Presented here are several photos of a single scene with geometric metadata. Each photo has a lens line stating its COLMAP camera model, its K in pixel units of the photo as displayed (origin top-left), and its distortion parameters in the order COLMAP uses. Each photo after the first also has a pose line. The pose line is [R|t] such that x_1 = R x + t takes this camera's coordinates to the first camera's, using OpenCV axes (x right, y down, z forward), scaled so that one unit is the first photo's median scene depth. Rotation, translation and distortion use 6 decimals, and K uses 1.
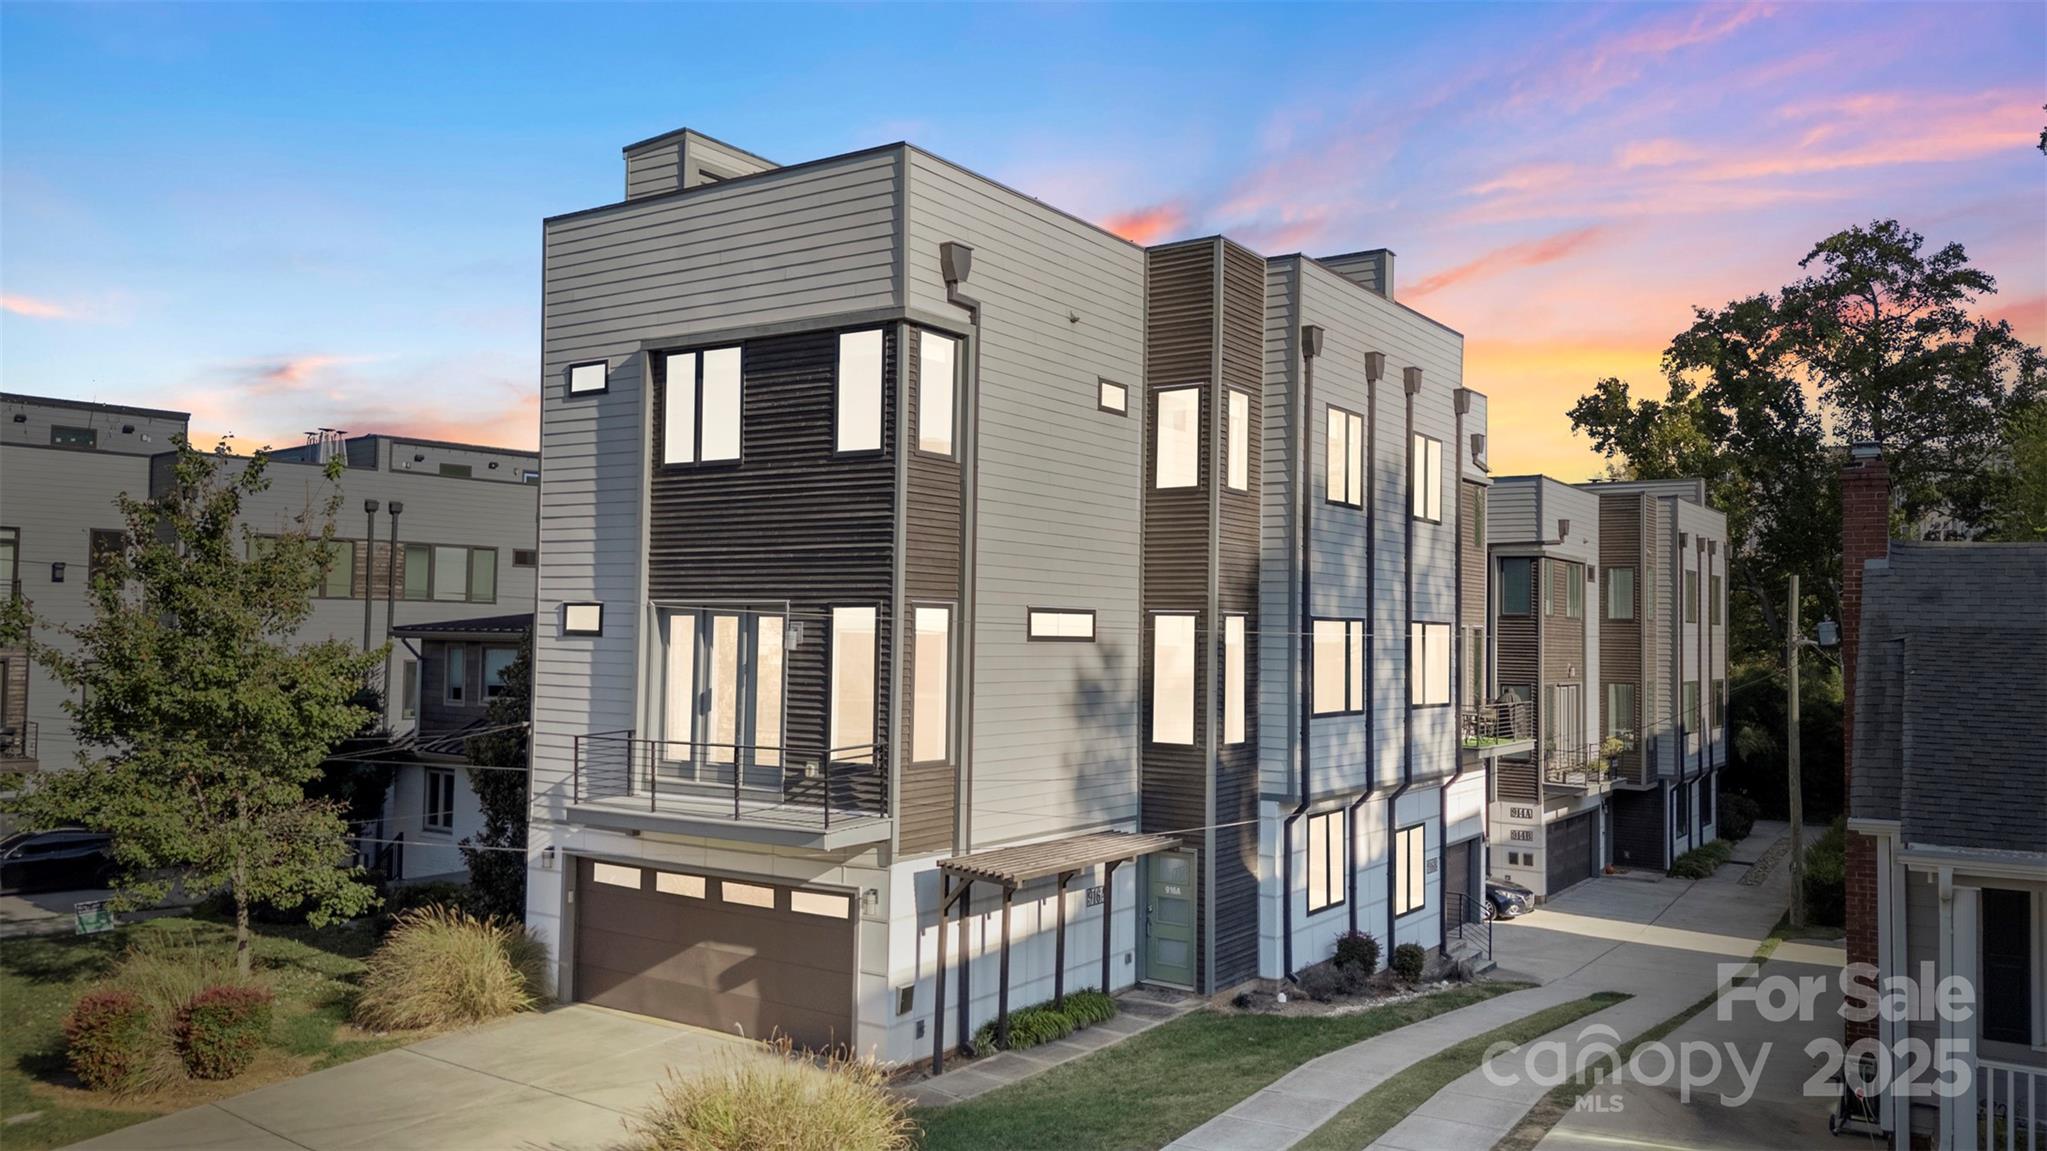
lens RADIAL K [[1502.8, 0, 1022.9], [0, 1502.8, 574.8], [0, 0, 1]] dist [0.025693, -0.007455]
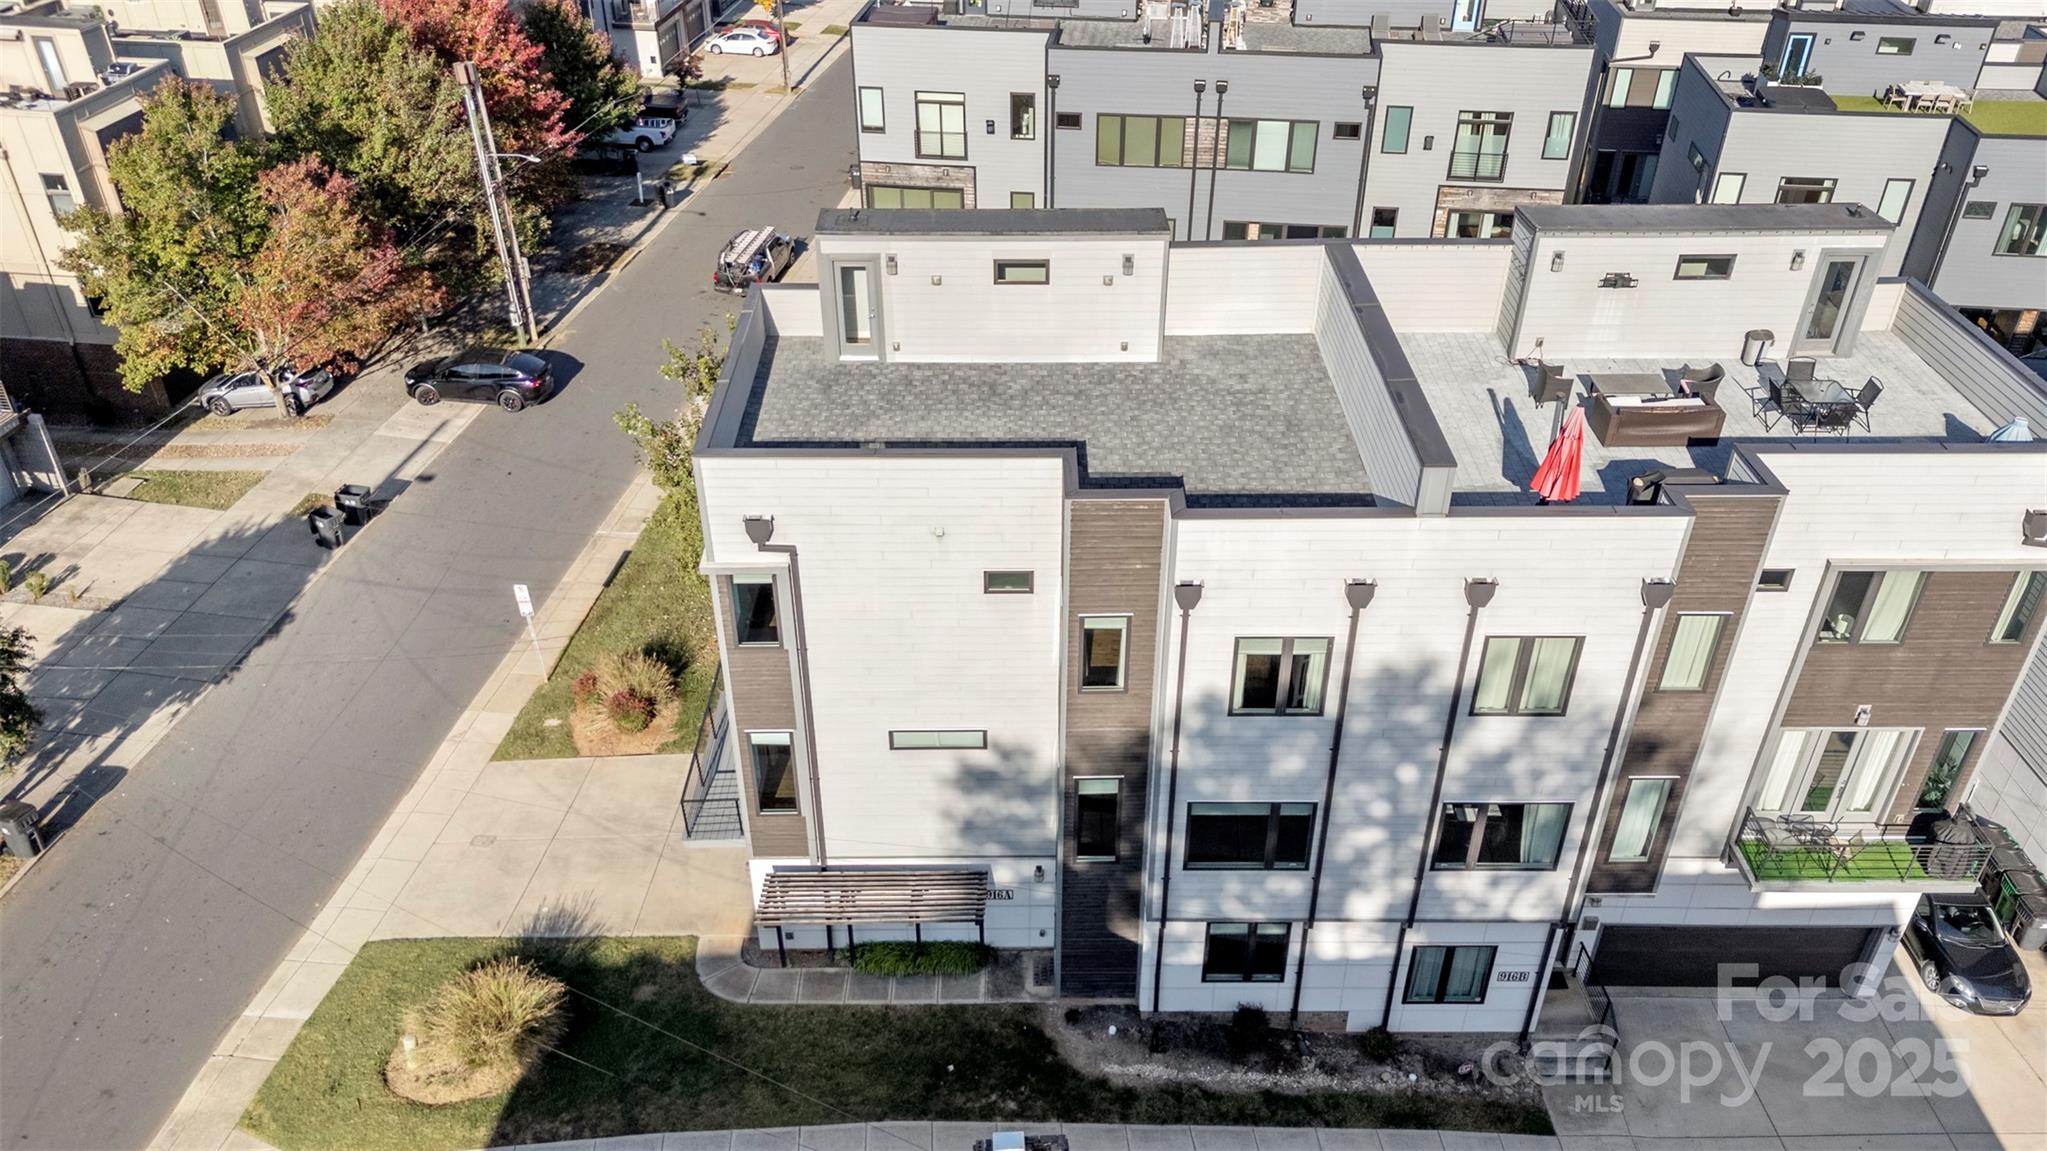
lens RADIAL K [[1502.8, 0, 1013.0], [0, 1502.8, 559.5], [0, 0, 1]] dist [0.025693, -0.007455]
pose [[0.568486, 0.437239, -0.696883, 0.832889], [0.045052, 0.829259, 0.557045, -0.753221], [0.821459, -0.348069, 0.451724, 0.498634]]
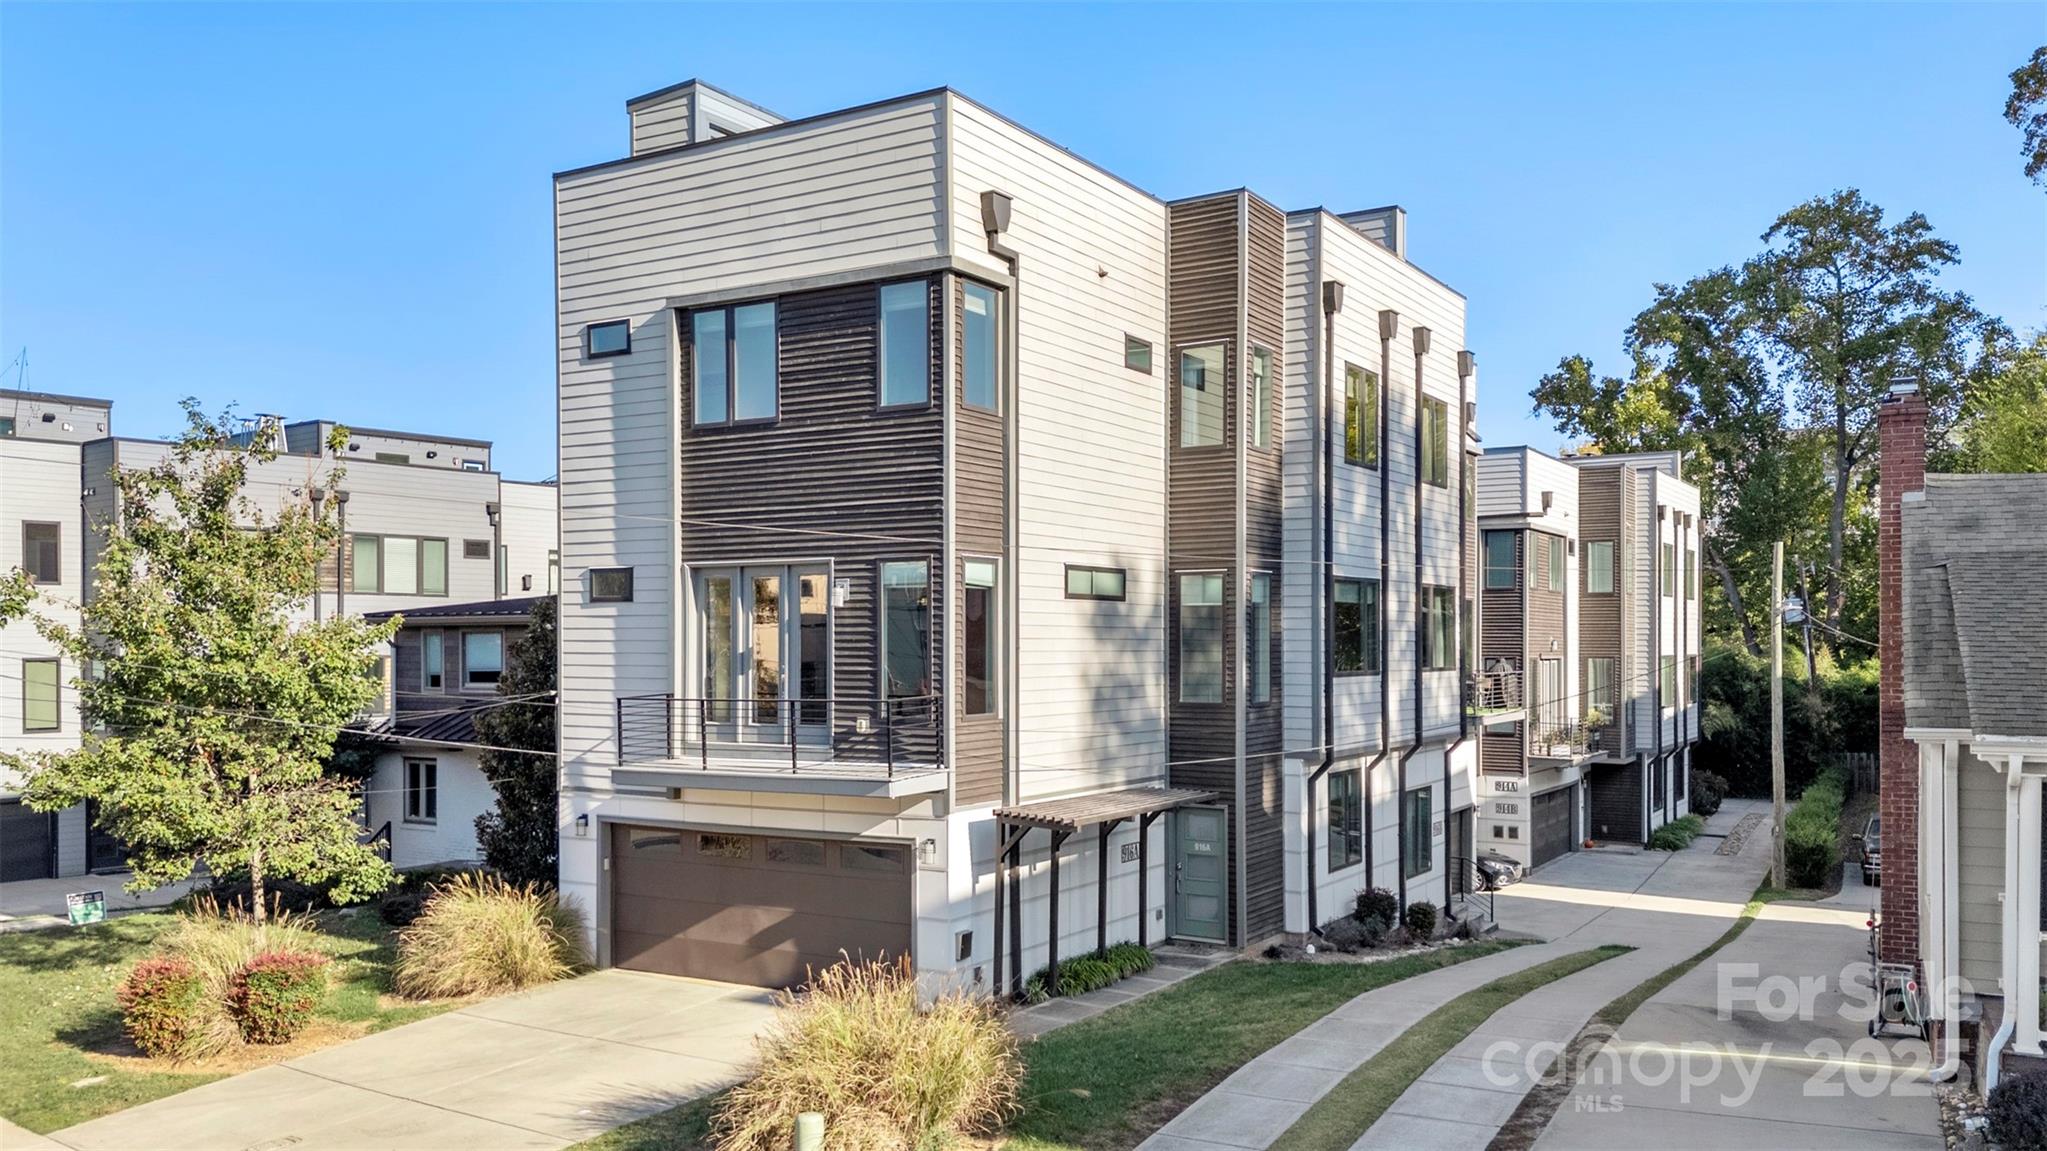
lens RADIAL K [[1567.5, 0, 1009.8], [0, 1567.5, 653.6], [0, 0, 1]] dist [0.033727, -0.018594]
pose [[0.998983, -0.017631, 0.041487, -0.070995], [0.015673, 0.998769, 0.047057, 0.028672], [-0.042265, -0.046358, 0.998030, -0.038800]]
